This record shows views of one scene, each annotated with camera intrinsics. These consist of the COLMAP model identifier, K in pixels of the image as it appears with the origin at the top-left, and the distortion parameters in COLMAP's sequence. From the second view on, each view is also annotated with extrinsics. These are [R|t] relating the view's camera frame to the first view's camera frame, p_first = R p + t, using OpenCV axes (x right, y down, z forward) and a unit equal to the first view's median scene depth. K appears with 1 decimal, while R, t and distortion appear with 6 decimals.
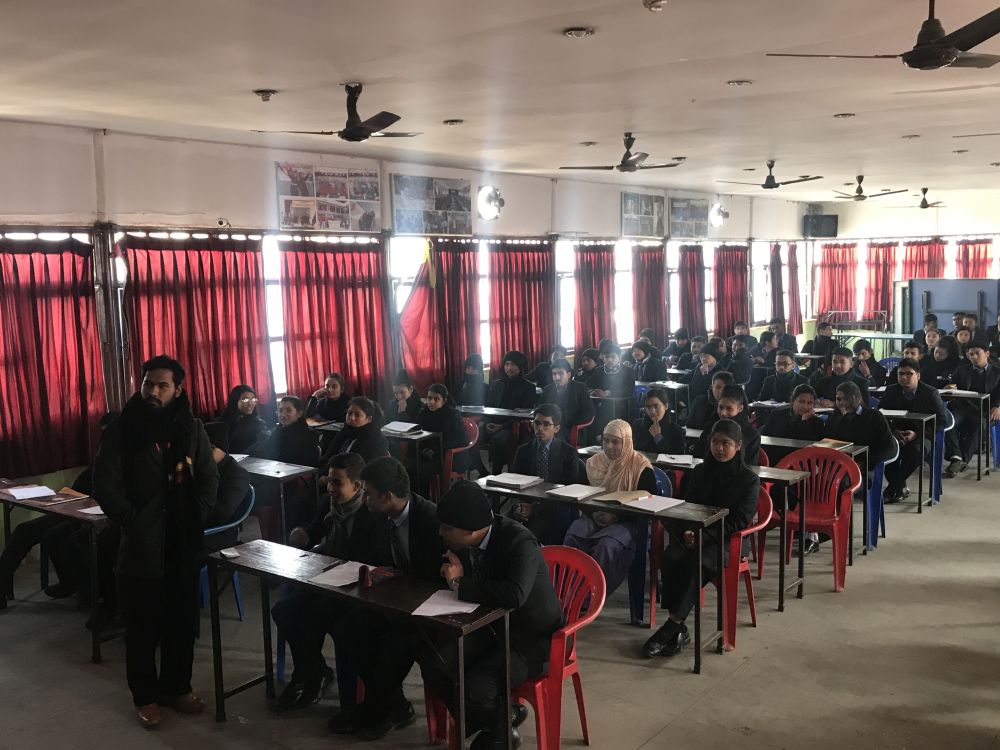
lens RADIAL K [[952.3, 0, 500.1], [0, 952.3, 371.3], [0, 0, 1]] dist [0.096177, -0.257729]
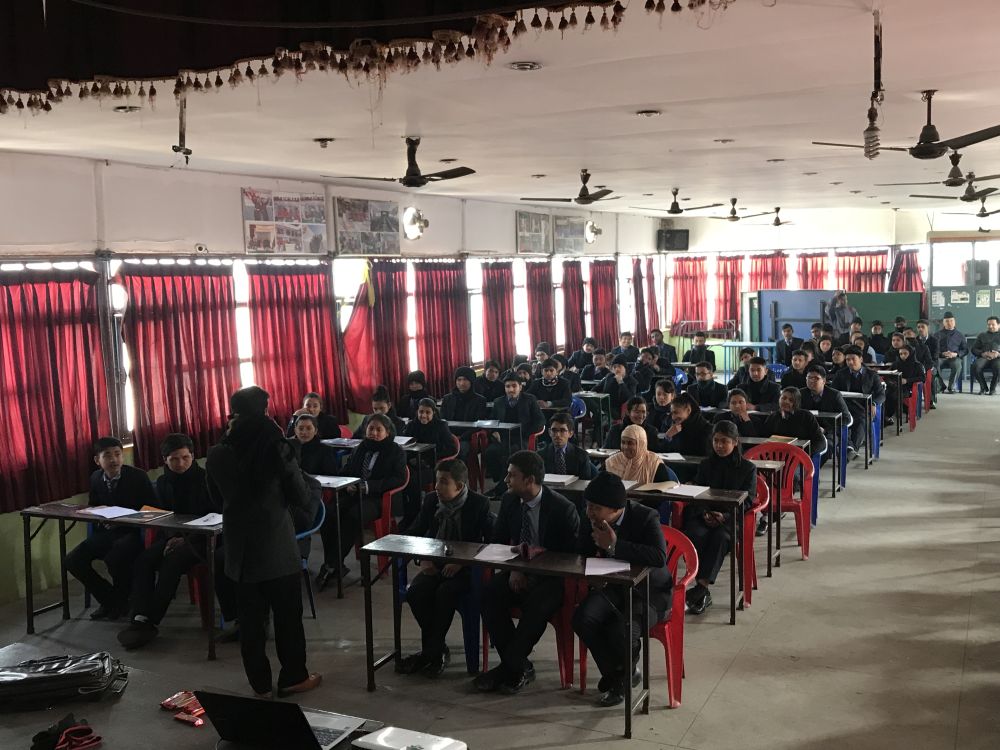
lens RADIAL K [[1037.7, 0, 500.0], [0, 1037.7, 375.0], [0, 0, 1]] dist [0.148608, -0.462778]
pose [[0.976126, -0.024934, 0.215768, -0.194837], [0.026870, 0.999621, -0.006042, -0.004044], [-0.215535, 0.011695, 0.976426, -0.137443]]
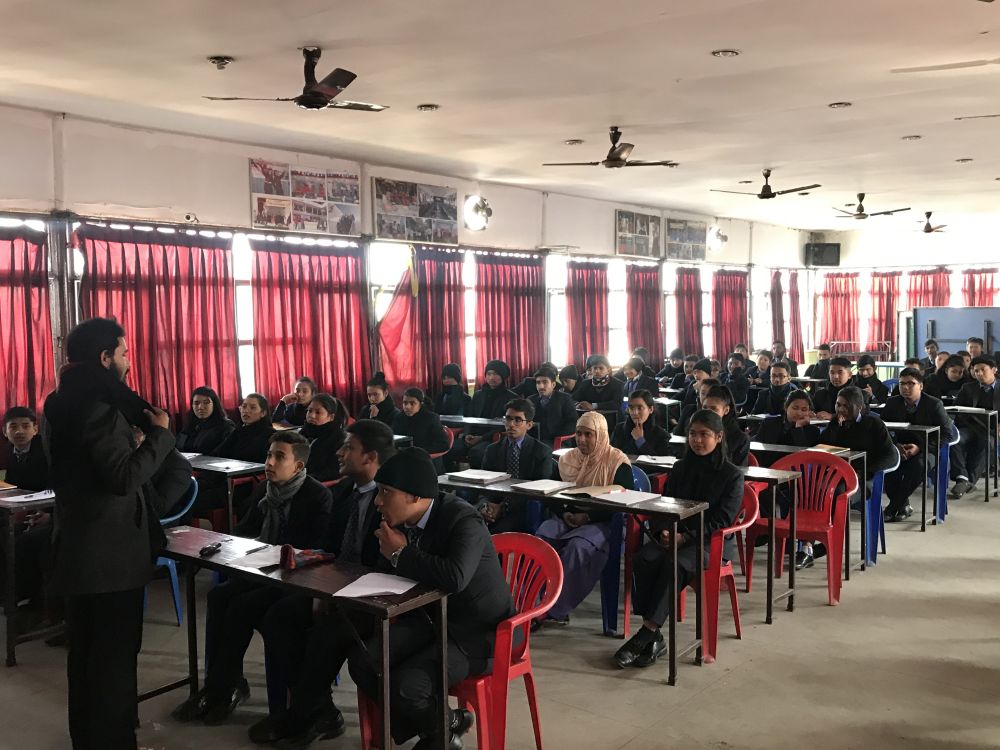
lens RADIAL K [[952.3, 0, 500.1], [0, 952.3, 371.3], [0, 0, 1]] dist [0.096177, -0.257729]
pose [[0.999903, 0.012060, -0.006916, 0.024795], [-0.012373, 0.998810, -0.047185, 0.034655], [0.006338, 0.047266, 0.998862, 0.046991]]
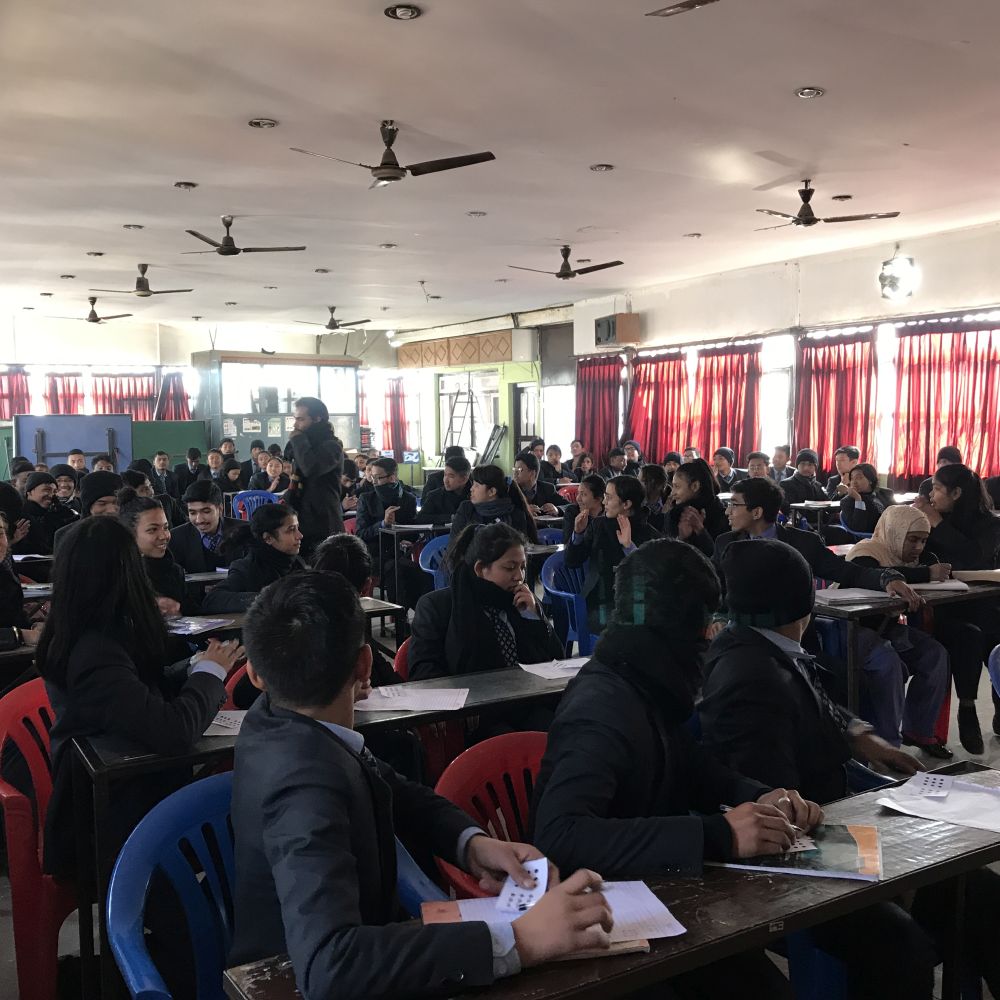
lens RADIAL K [[1089.9, 0, 500.0], [0, 1089.9, 500.0], [0, 0, 1]] dist [-0.005363, -0.017889]
pose [[0.360689, -0.047930, 0.931454, -0.456950], [0.105991, 0.994316, 0.010122, 0.007728], [-0.926644, 0.095075, 0.363719, 0.575577]]
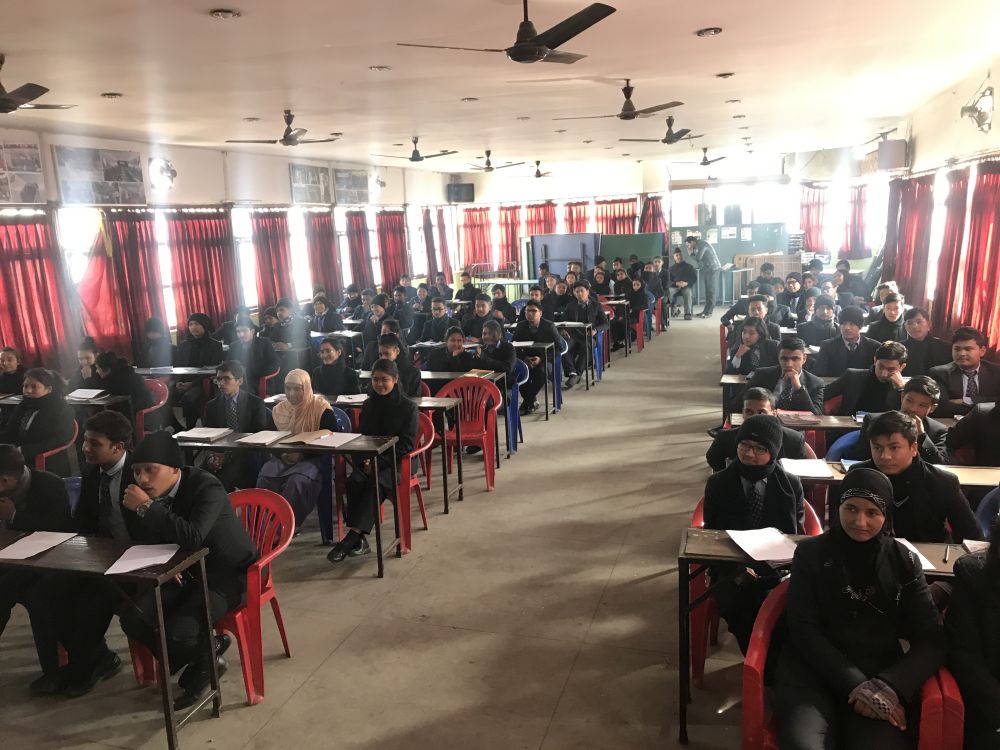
lens RADIAL K [[819.3, 0, 500.9], [0, 819.3, 370.9], [0, 0, 1]] dist [0.023208, -0.017518]
pose [[0.934675, -0.087858, 0.344476, 0.008747], [0.066229, 0.995050, 0.074085, -0.002083], [-0.349280, -0.046431, 0.935867, 0.006159]]
